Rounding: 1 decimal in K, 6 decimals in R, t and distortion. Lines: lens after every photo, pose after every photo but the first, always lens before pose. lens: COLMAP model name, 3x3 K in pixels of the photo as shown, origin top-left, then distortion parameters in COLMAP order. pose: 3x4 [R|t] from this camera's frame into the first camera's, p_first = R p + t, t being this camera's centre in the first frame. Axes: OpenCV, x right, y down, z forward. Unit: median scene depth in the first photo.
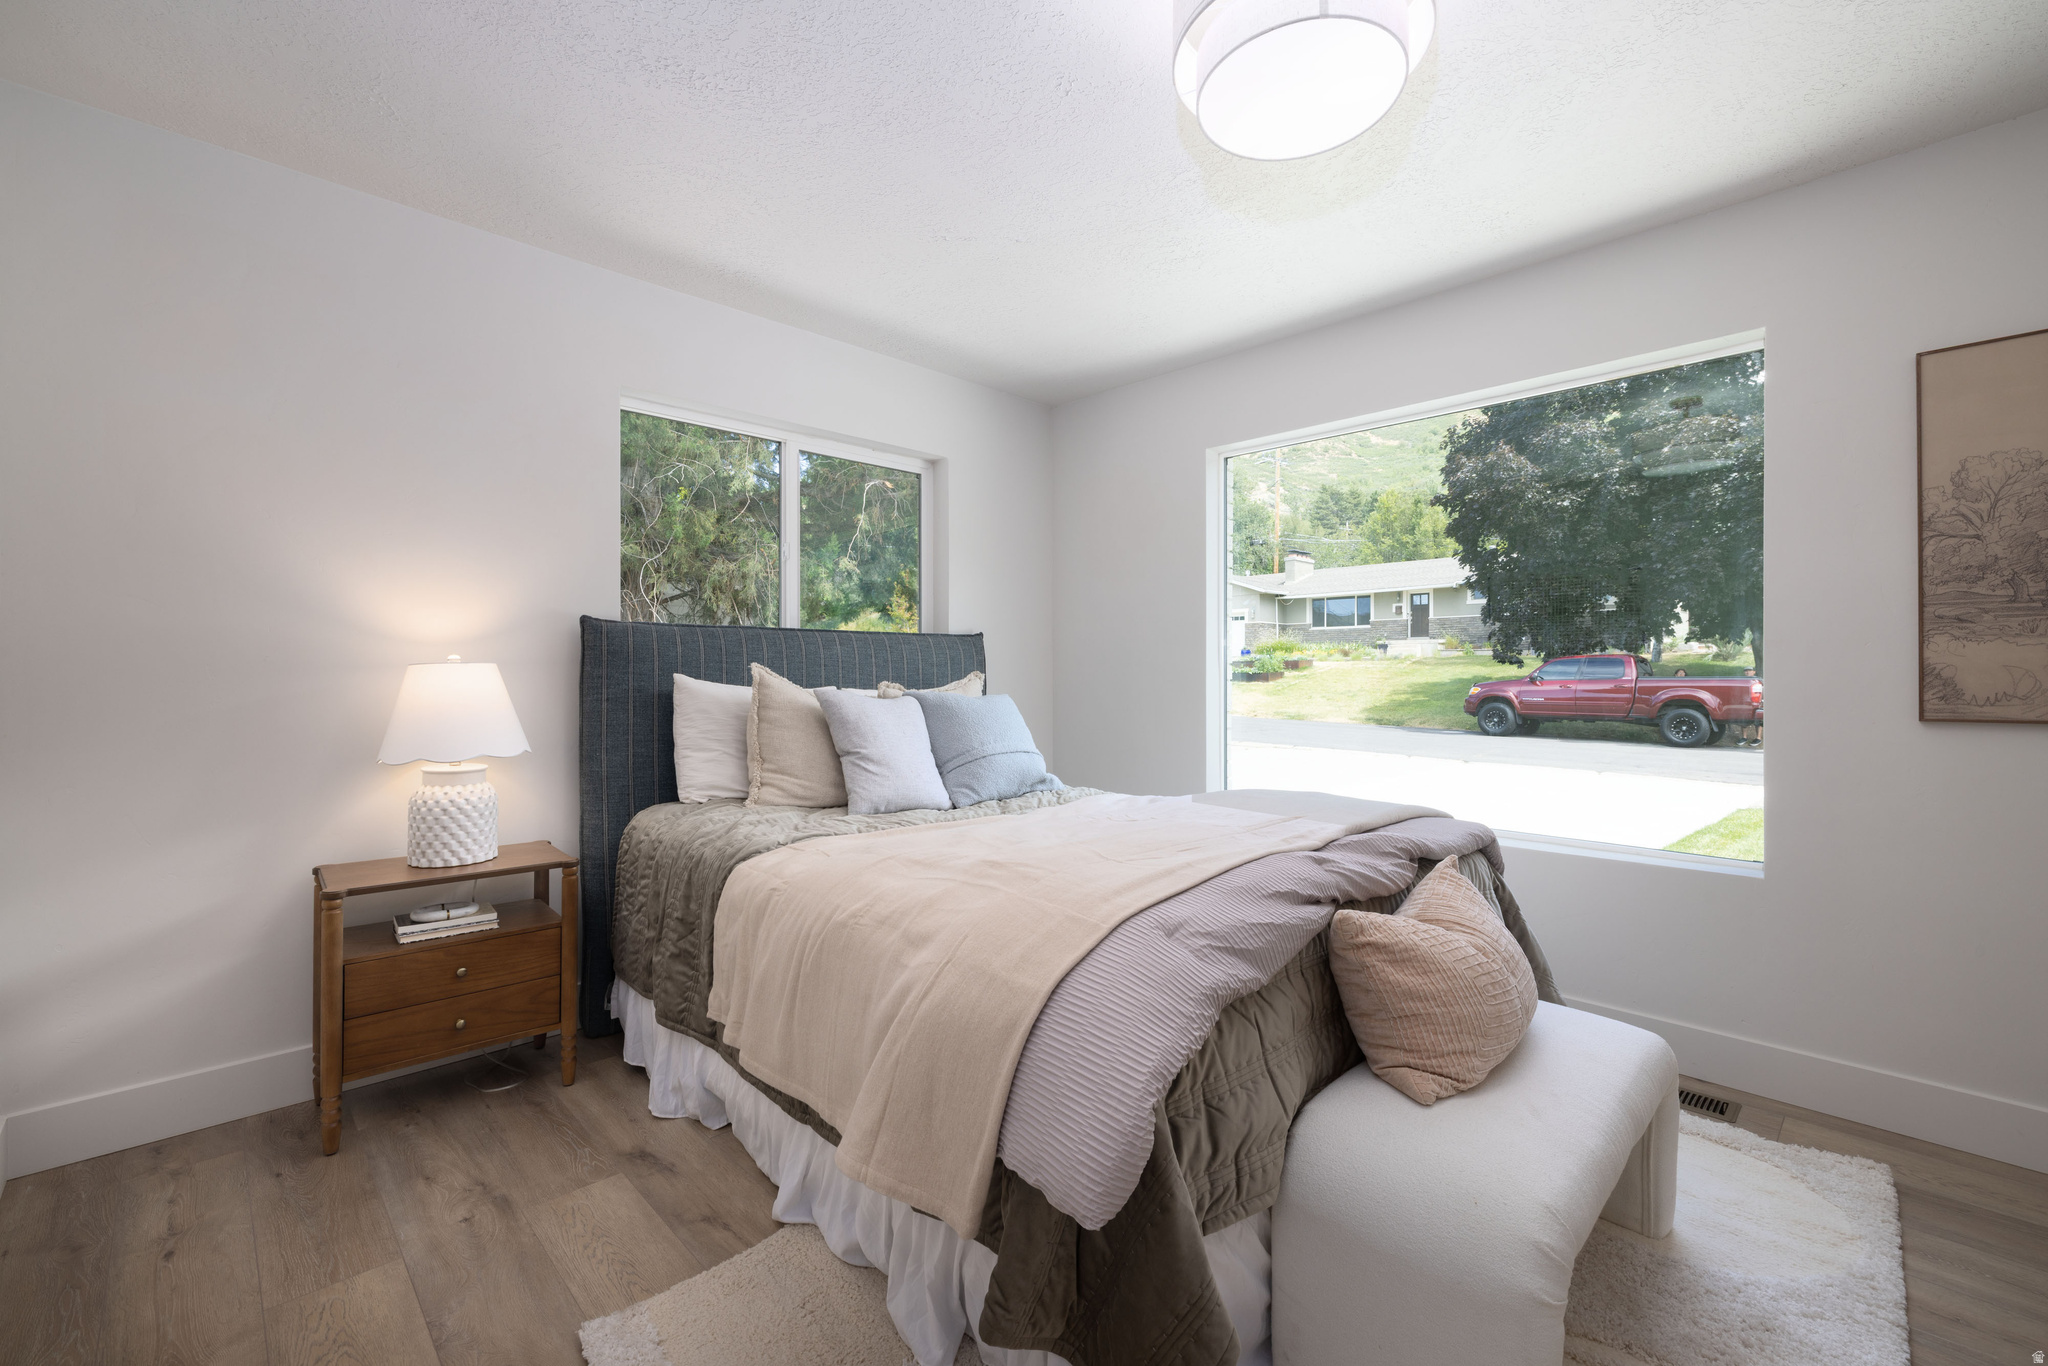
lens RADIAL K [[863.6, 0, 1024.0], [0, 863.6, 683.0], [0, 0, 1]] dist [0.001253, 0.000172]
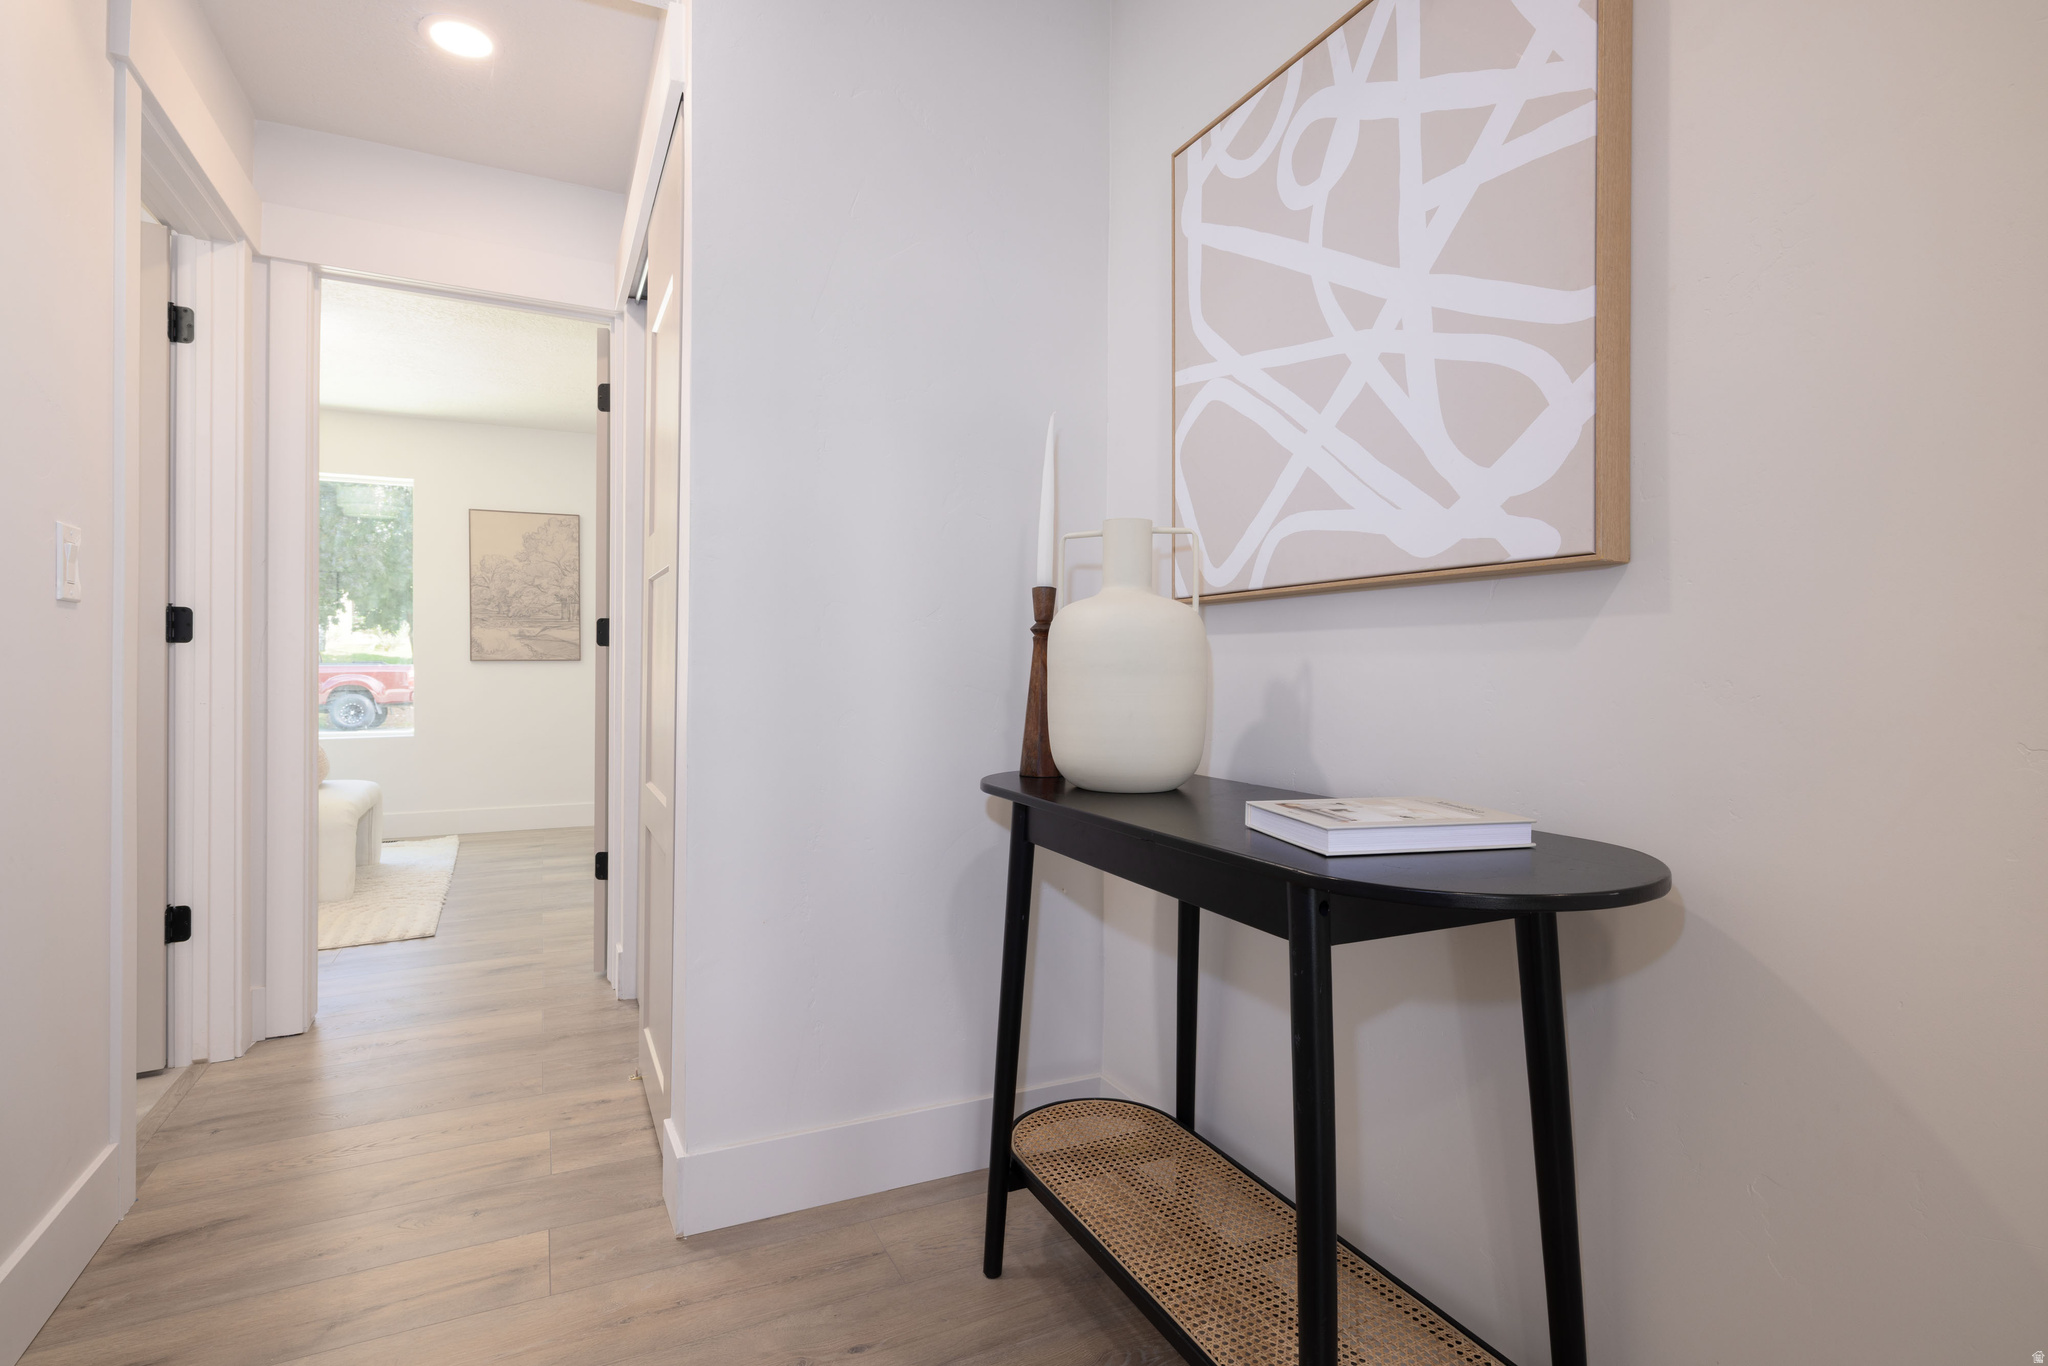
lens RADIAL K [[989.2, 0, 996.0], [0, 989.2, 668.0], [0, 0, 1]] dist [-0.001675, -0.001126]
pose [[0.328847, 0.002340, 0.944380, -0.123033], [0.007080, 0.999963, -0.004943, 0.009873], [-0.944357, 0.008312, 0.328819, -0.146109]]
